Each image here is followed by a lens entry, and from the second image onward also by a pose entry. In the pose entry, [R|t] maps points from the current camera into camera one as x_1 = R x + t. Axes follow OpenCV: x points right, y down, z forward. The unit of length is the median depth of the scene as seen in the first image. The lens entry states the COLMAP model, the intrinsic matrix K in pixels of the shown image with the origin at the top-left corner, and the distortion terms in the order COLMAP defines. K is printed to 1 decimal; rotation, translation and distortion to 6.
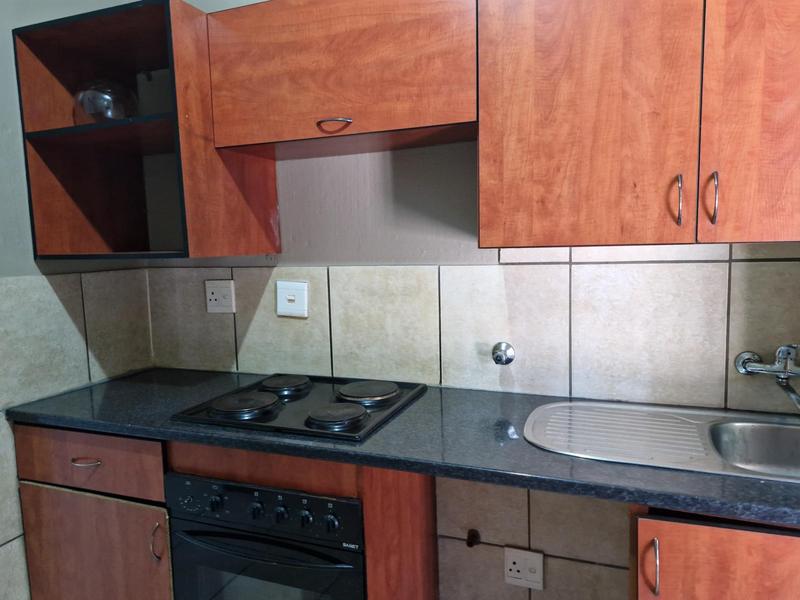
lens RADIAL K [[555.3, 0, 402.6], [0, 555.3, 305.7], [0, 0, 1]] dist [0.055400, -0.053167]
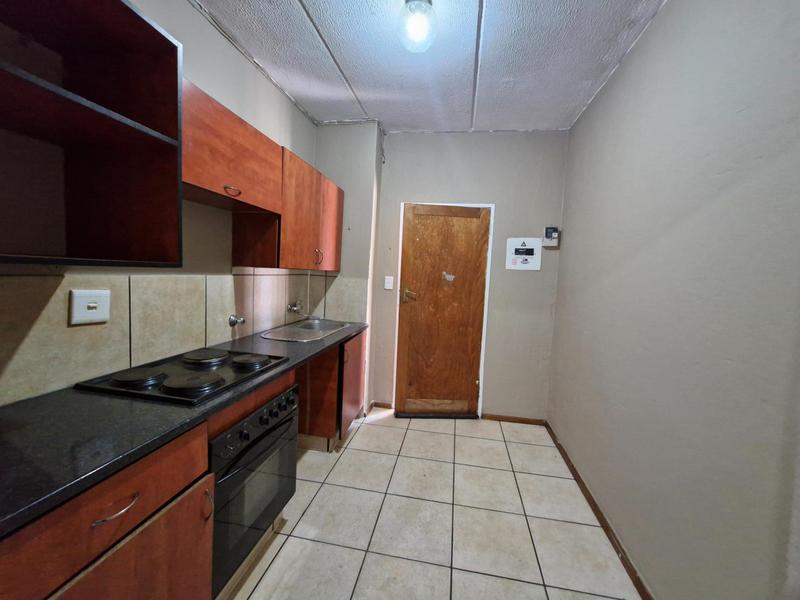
lens RADIAL K [[315.8, 0, 408.6], [0, 315.8, 294.4], [0, 0, 1]] dist [-0.002122, 0.001602]
pose [[-0.211144, -0.052352, 0.976052, -1.111046], [0.064894, 0.995611, 0.067440, -0.044096], [-0.975298, 0.077579, -0.206820, 0.665635]]
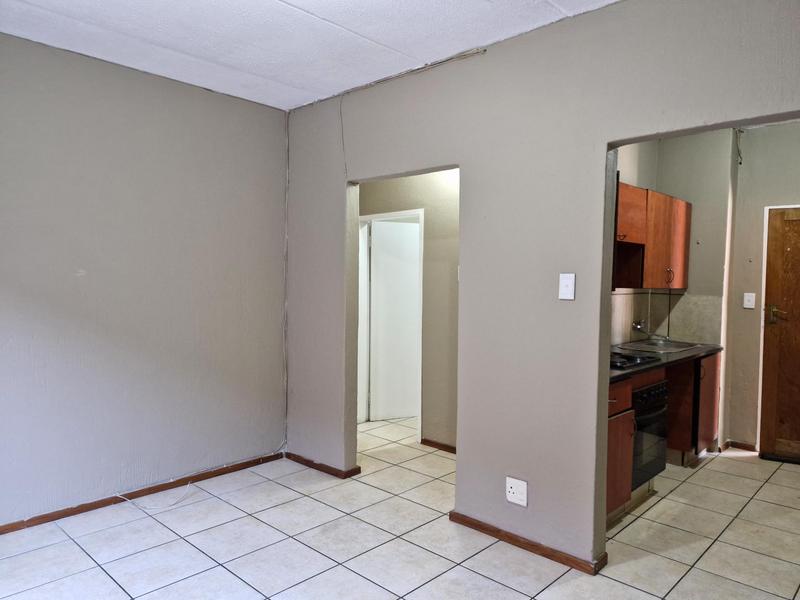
lens RADIAL K [[555.3, 0, 399.5], [0, 555.3, 298.6], [0, 0, 1]] dist [0.055400, -0.053167]
pose [[0.383647, -0.002018, 0.923478, -2.567771], [0.076683, 0.996614, -0.029680, -0.055728], [-0.920291, 0.082202, 0.382502, 0.926752]]
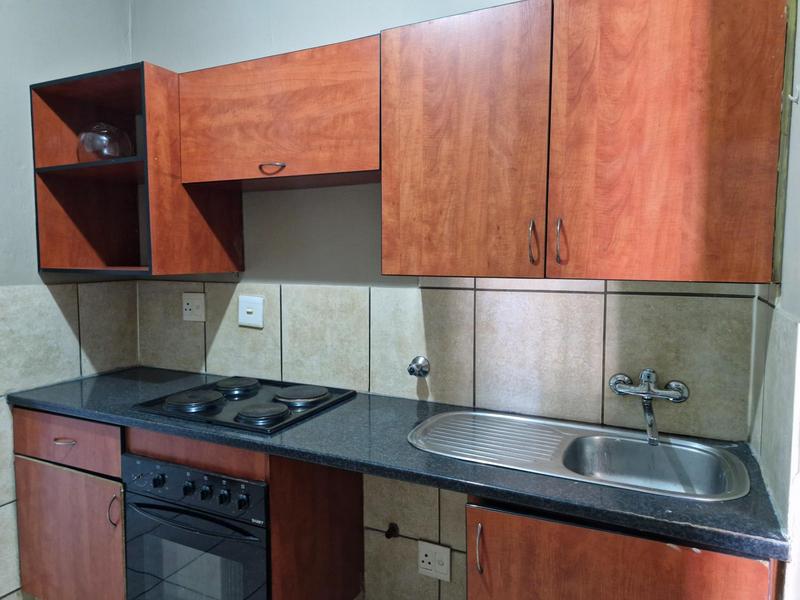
lens RADIAL K [[555.3, 0, 386.1], [0, 555.3, 299.5], [0, 0, 1]] dist [0.055400, -0.053167]
pose [[0.995328, 0.034119, -0.090319, 0.225724], [-0.037052, 0.998833, -0.030992, -0.013541], [0.089157, 0.034194, 0.995431, -0.150205]]
